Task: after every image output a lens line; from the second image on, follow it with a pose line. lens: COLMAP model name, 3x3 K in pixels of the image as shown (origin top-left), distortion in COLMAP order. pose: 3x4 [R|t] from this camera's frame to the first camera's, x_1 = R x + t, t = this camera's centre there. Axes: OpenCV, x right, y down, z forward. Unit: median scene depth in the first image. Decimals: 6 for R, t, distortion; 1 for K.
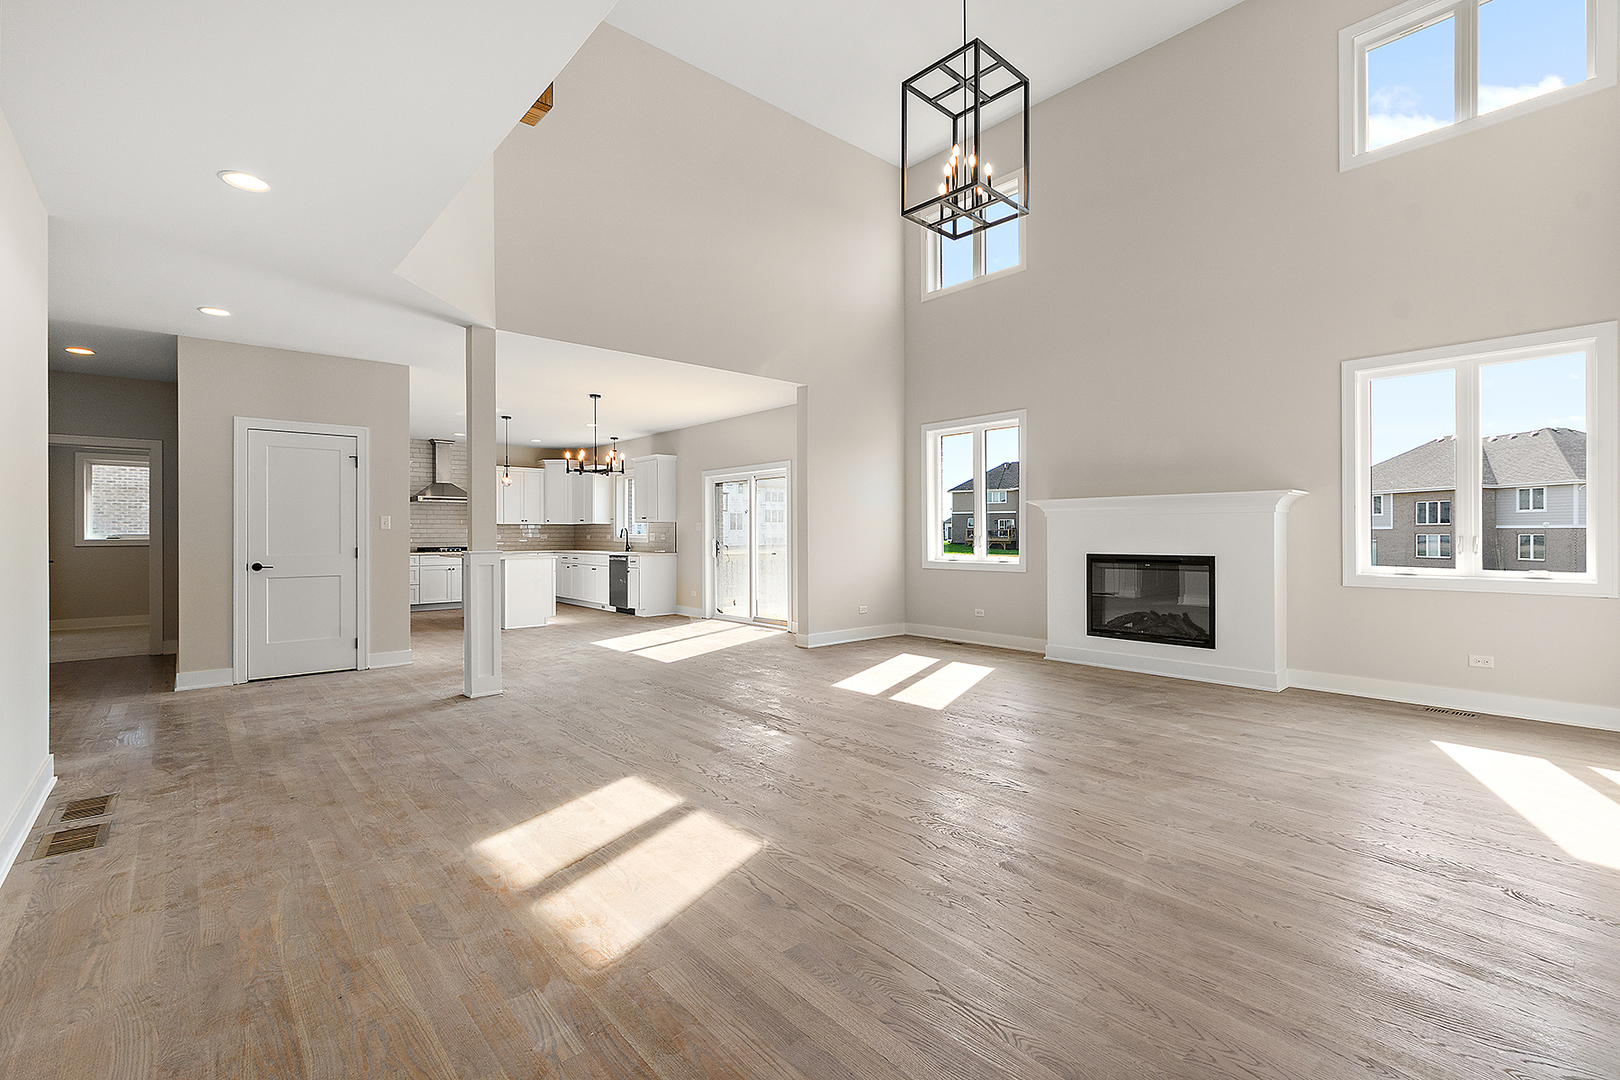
lens RADIAL K [[708.0, 0, 803.0], [0, 708.0, 534.1], [0, 0, 1]] dist [-0.002283, -0.000212]
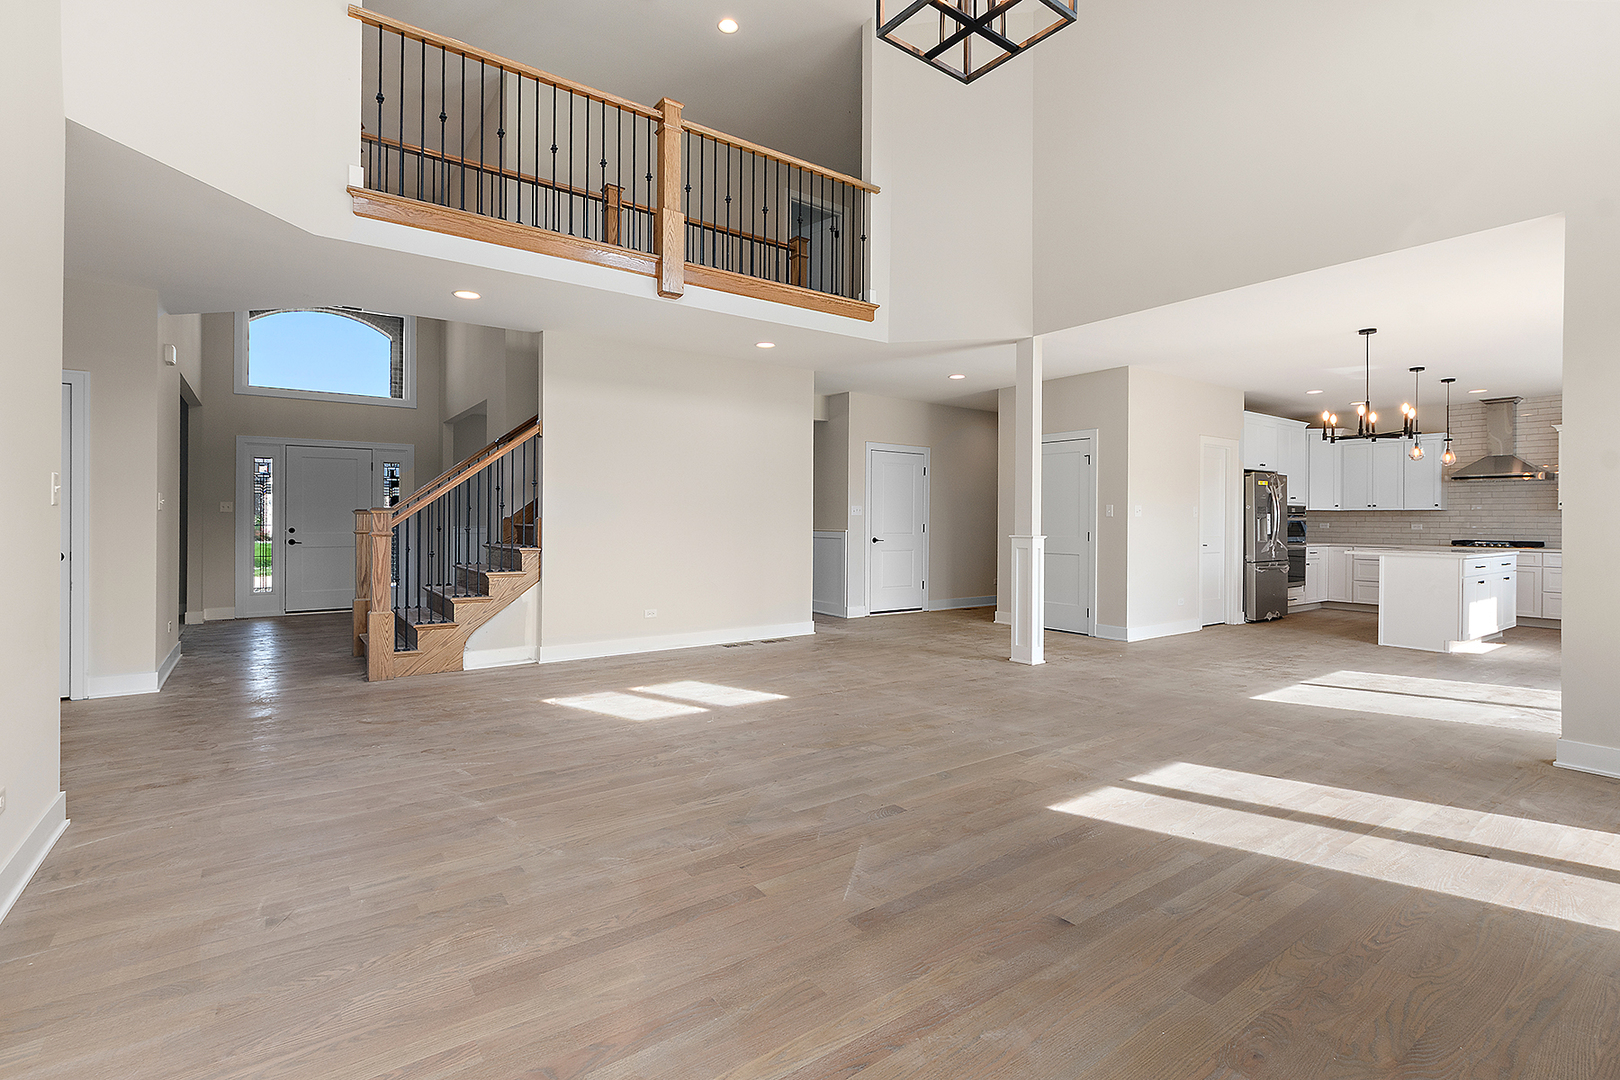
lens RADIAL K [[737.0, 0, 809.1], [0, 737.0, 521.8], [0, 0, 1]] dist [0.011283, -0.000210]
pose [[-0.081084, 0.004614, -0.996697, 0.374442], [-0.005513, 0.999972, 0.005078, -0.001987], [0.996692, 0.005906, -0.081056, 0.370040]]
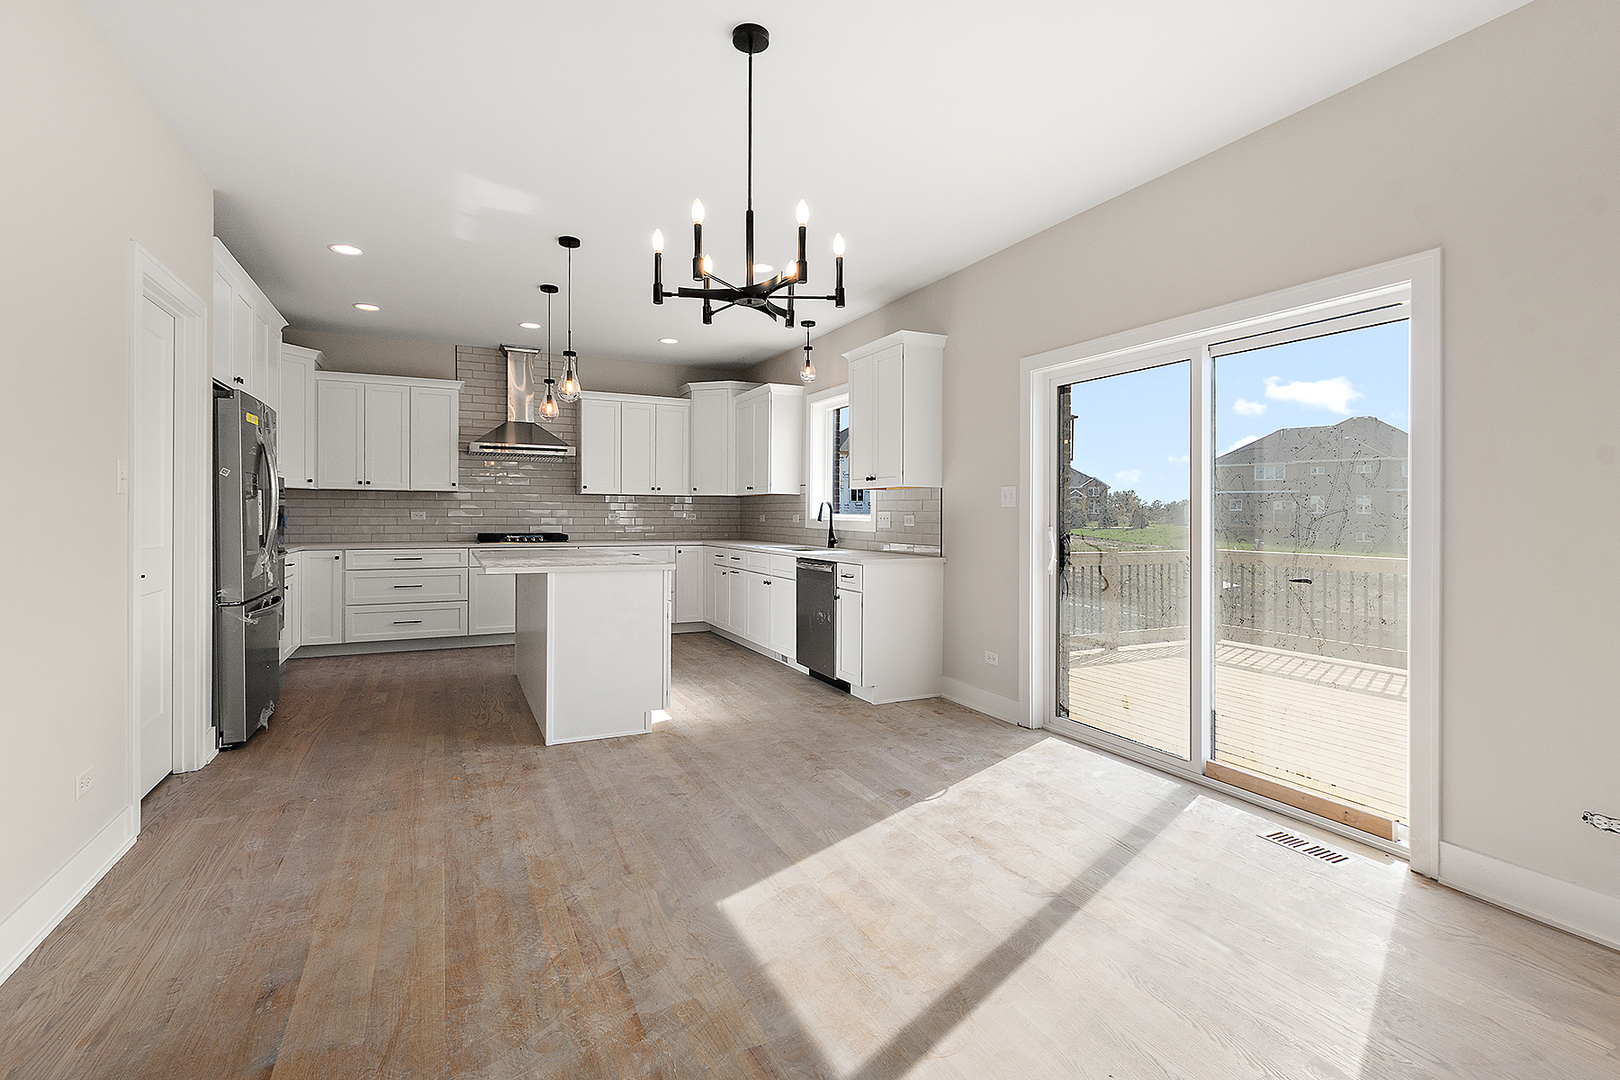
lens RADIAL K [[737.0, 0, 809.1], [0, 737.0, 521.8], [0, 0, 1]] dist [0.011283, -0.000210]
pose [[0.967731, 0.011262, -0.251733, -0.142600], [-0.008392, 0.999887, 0.012470, -0.000474], [0.251845, -0.009955, 0.967716, 0.528311]]
